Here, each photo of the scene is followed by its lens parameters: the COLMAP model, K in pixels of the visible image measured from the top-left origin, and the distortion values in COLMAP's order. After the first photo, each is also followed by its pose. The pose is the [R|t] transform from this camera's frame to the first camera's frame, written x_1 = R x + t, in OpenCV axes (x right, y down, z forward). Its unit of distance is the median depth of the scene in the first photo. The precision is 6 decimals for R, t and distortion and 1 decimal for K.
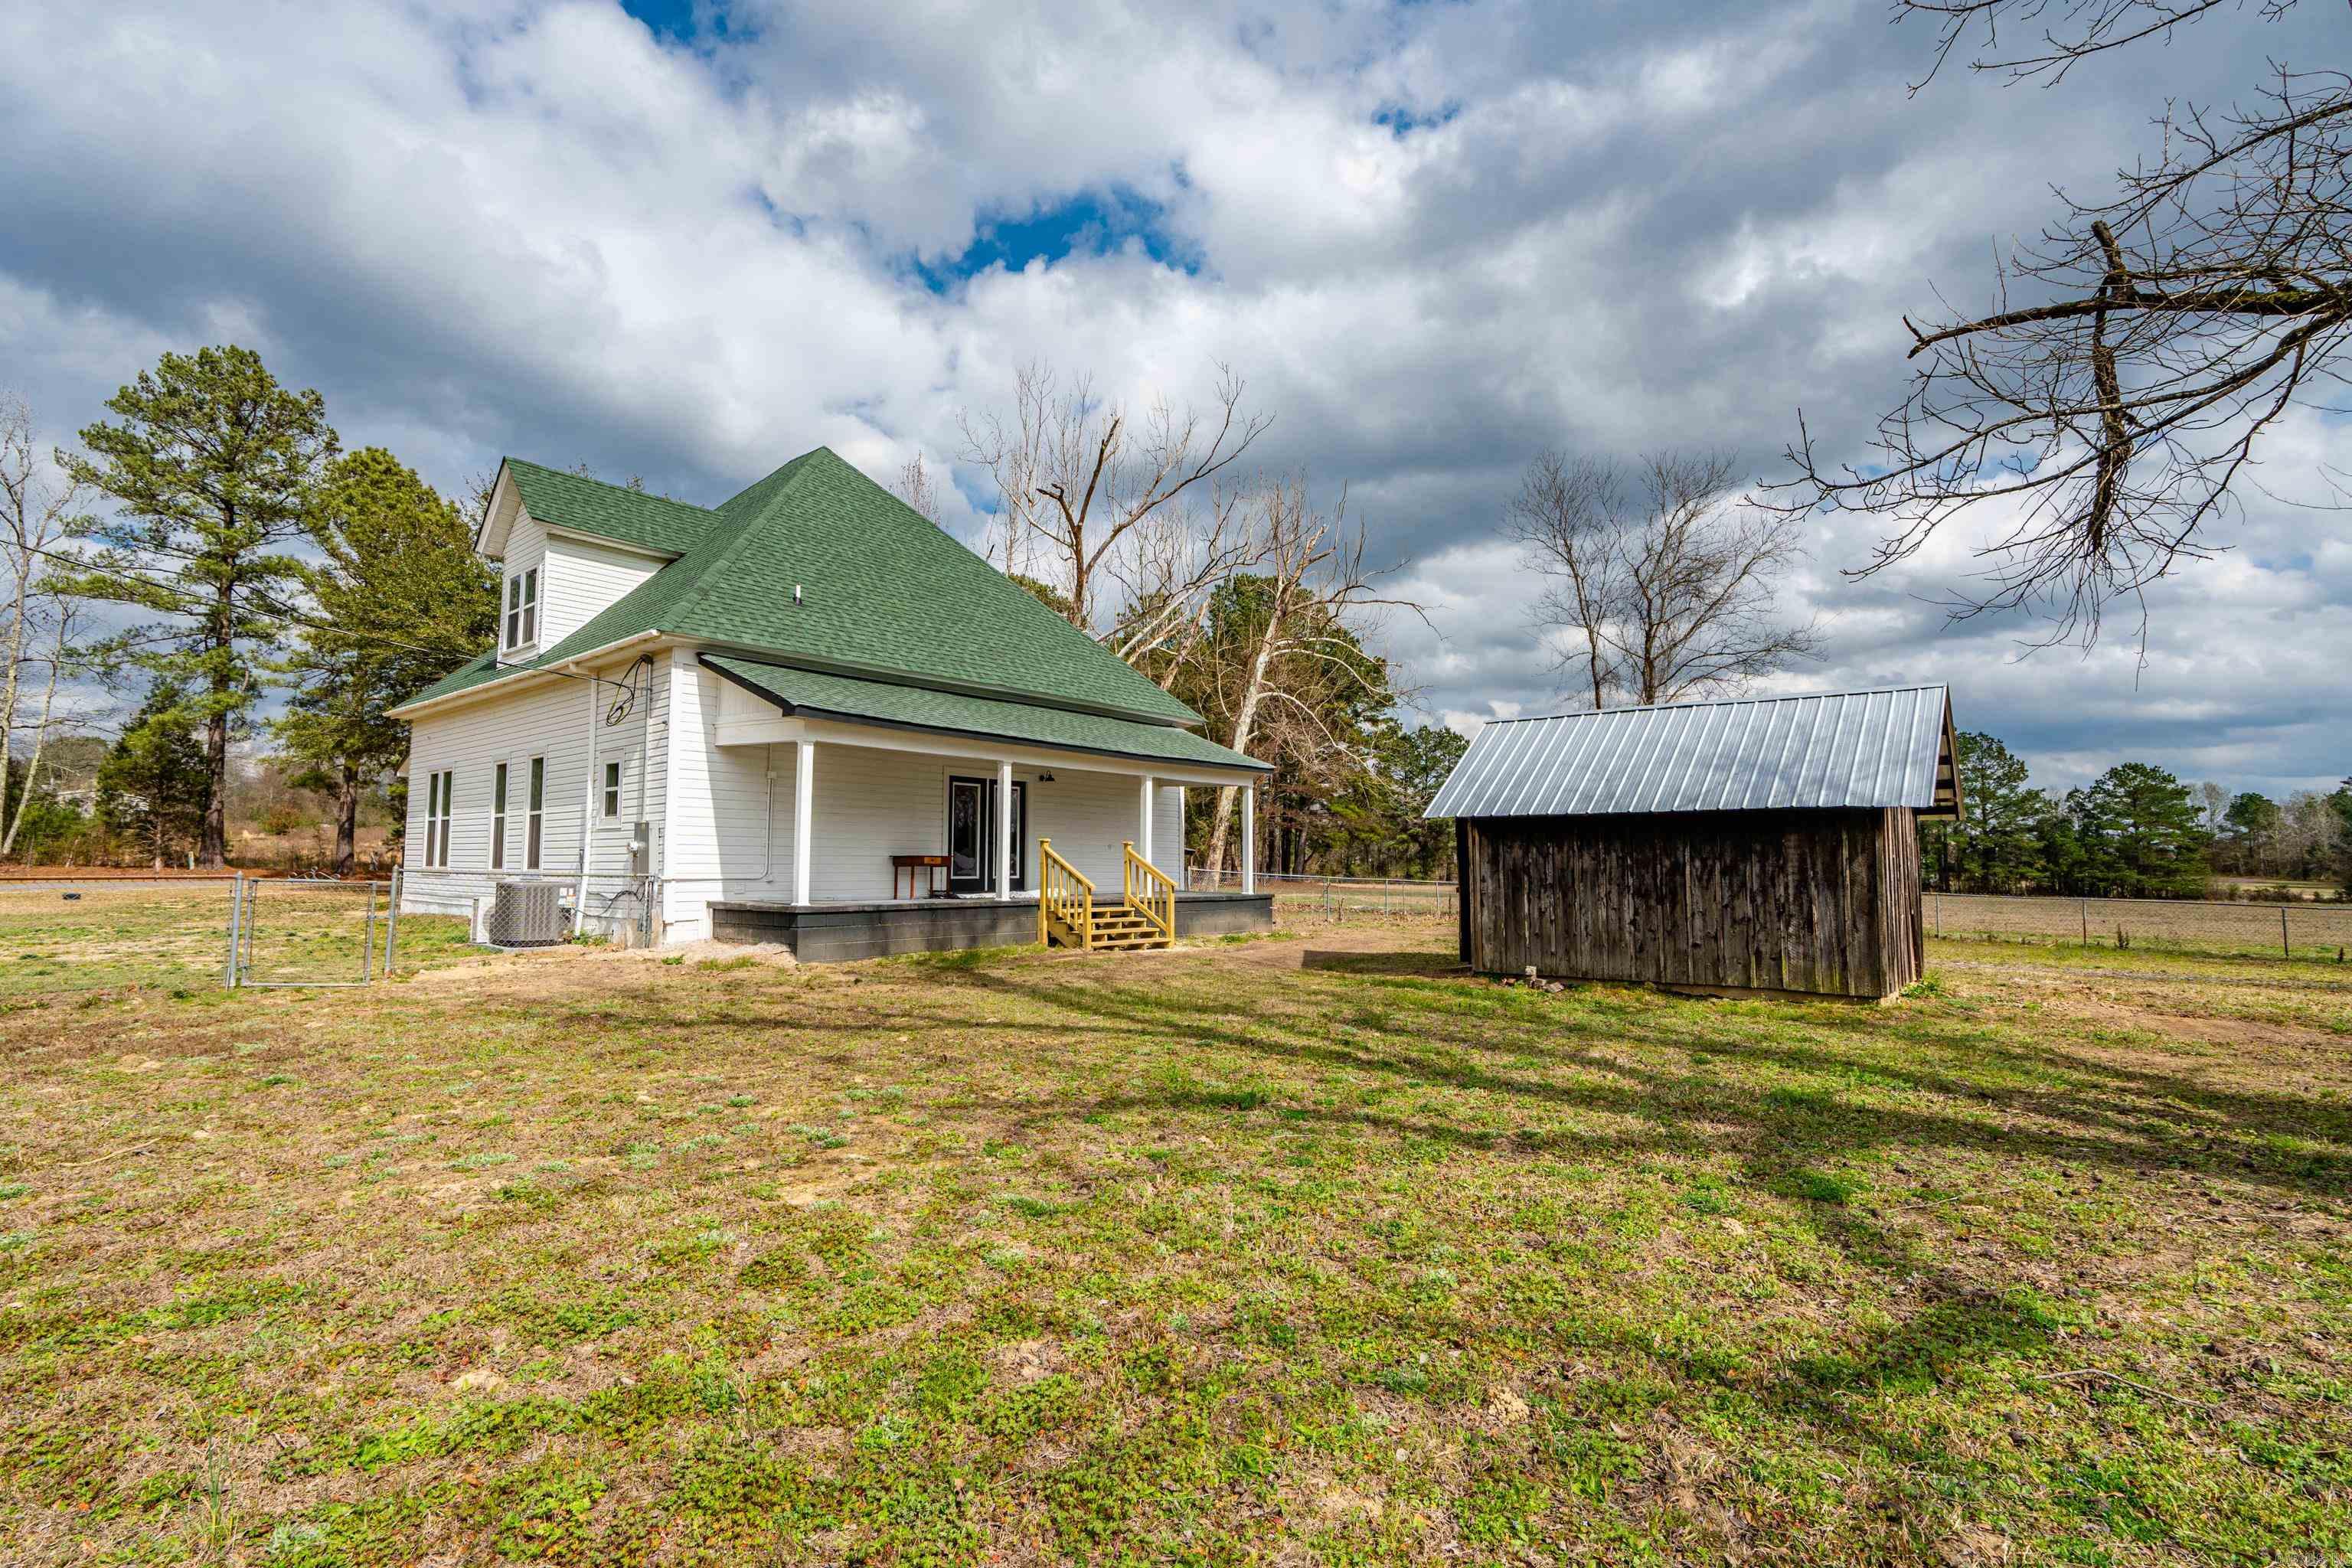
lens RADIAL K [[1095.2, 0, 1179.4], [0, 1095.2, 781.2], [0, 0, 1]] dist [0.007649, -0.001704]
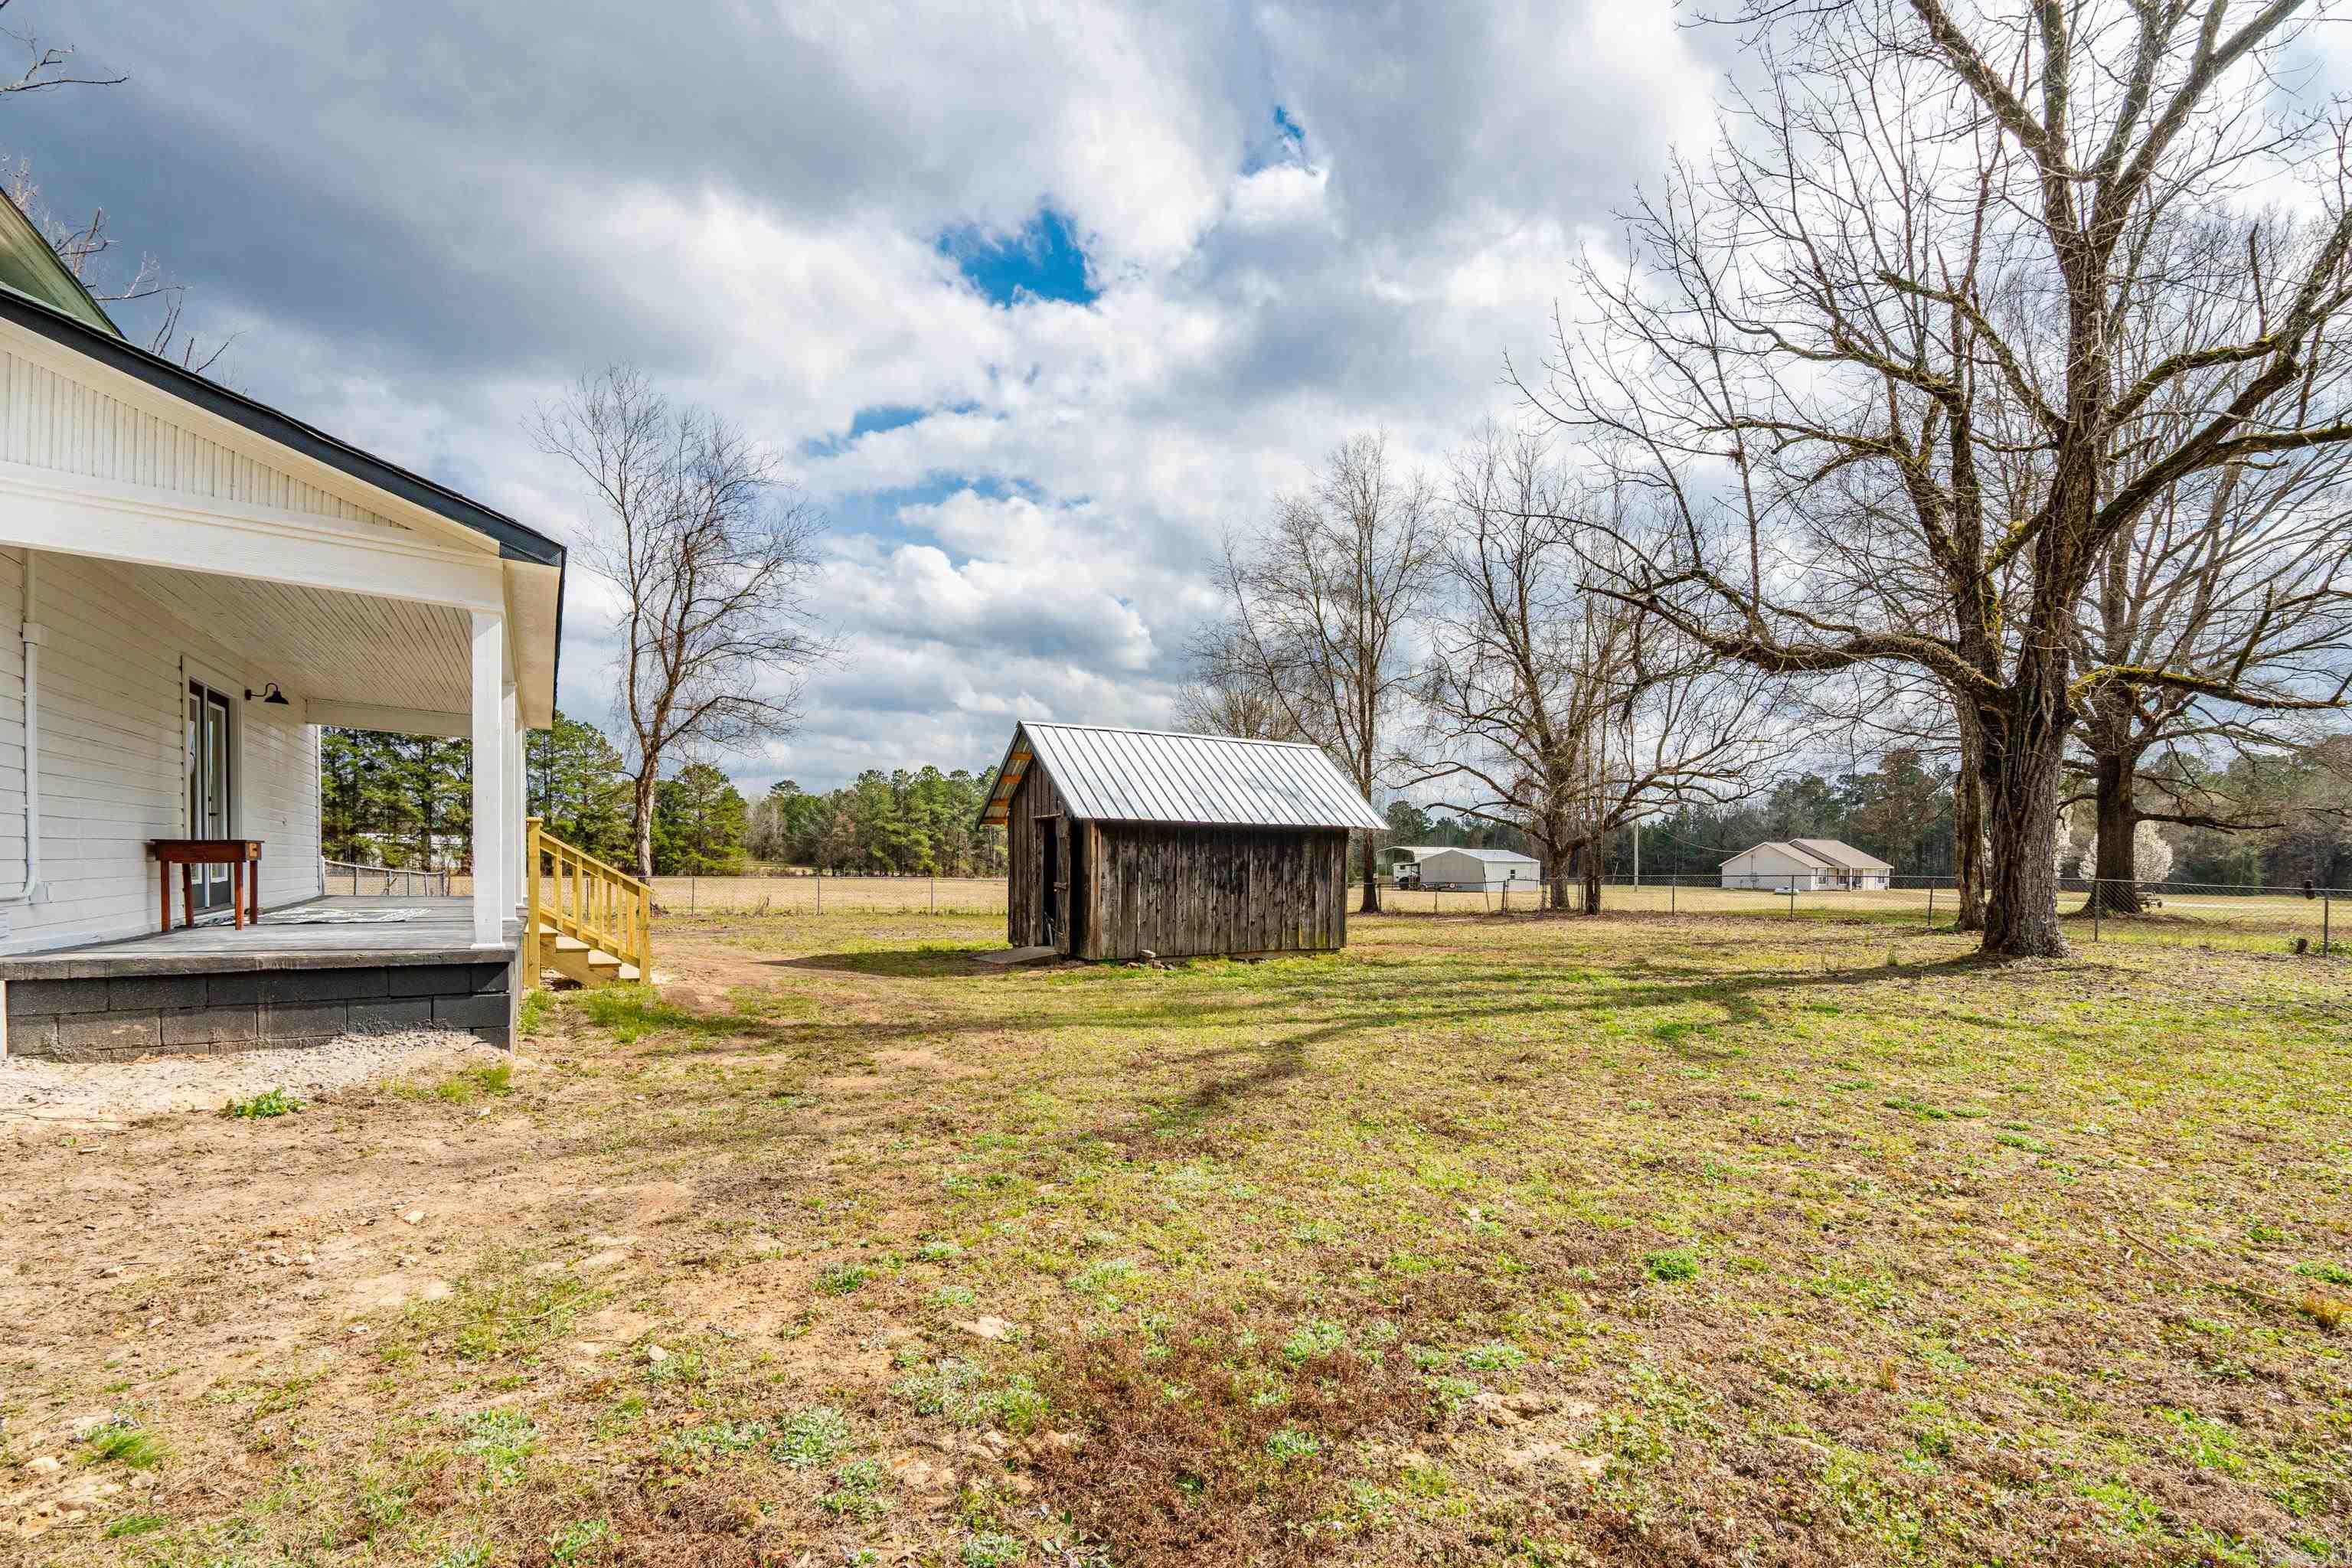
lens RADIAL K [[1095.2, 0, 1246.2], [0, 1095.2, 868.3], [0, 0, 1]] dist [0.007649, -0.001704]
pose [[0.304605, -0.008248, 0.952443, -0.458837], [-0.084049, 0.995829, 0.035504, 0.019428], [-0.948763, -0.090867, 0.302641, 0.335194]]
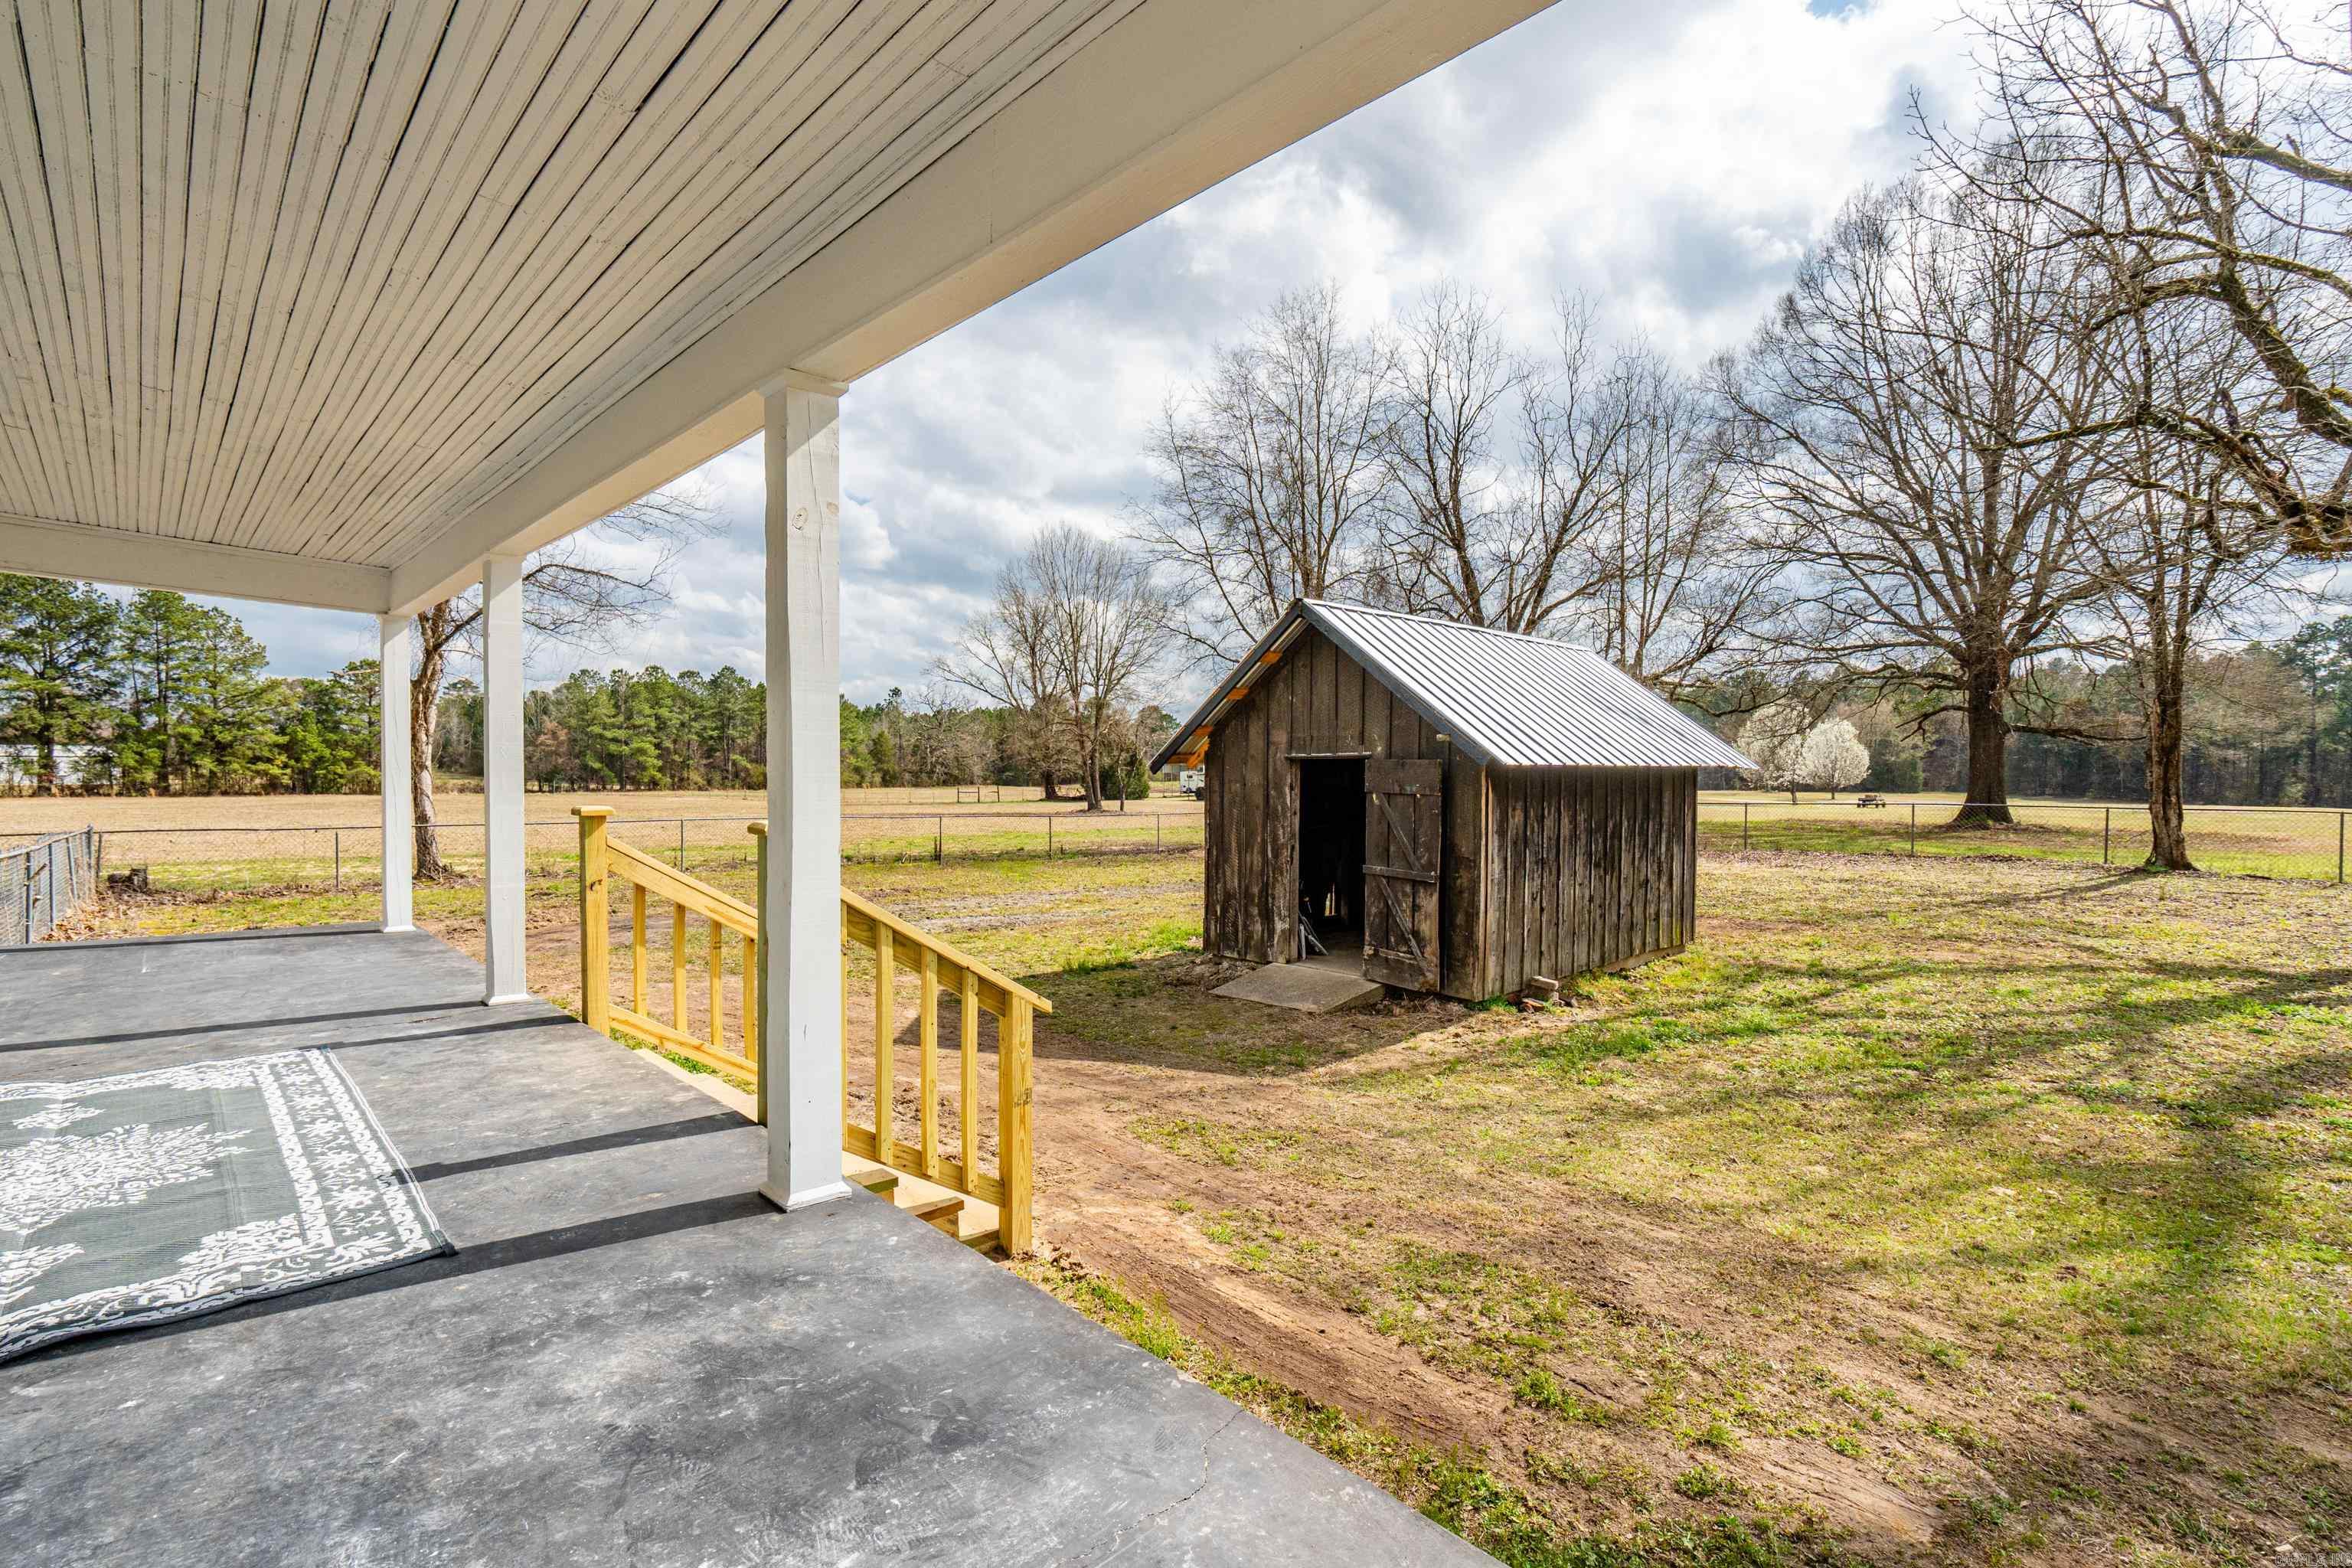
lens RADIAL K [[1095.2, 0, 1181.9], [0, 1095.2, 770.3], [0, 0, 1]] dist [0.007649, -0.001704]
pose [[0.116757, -0.007758, 0.993130, -0.248981], [-0.082389, 0.996447, 0.017470, 0.025542], [-0.989737, -0.083862, 0.115703, 0.701849]]
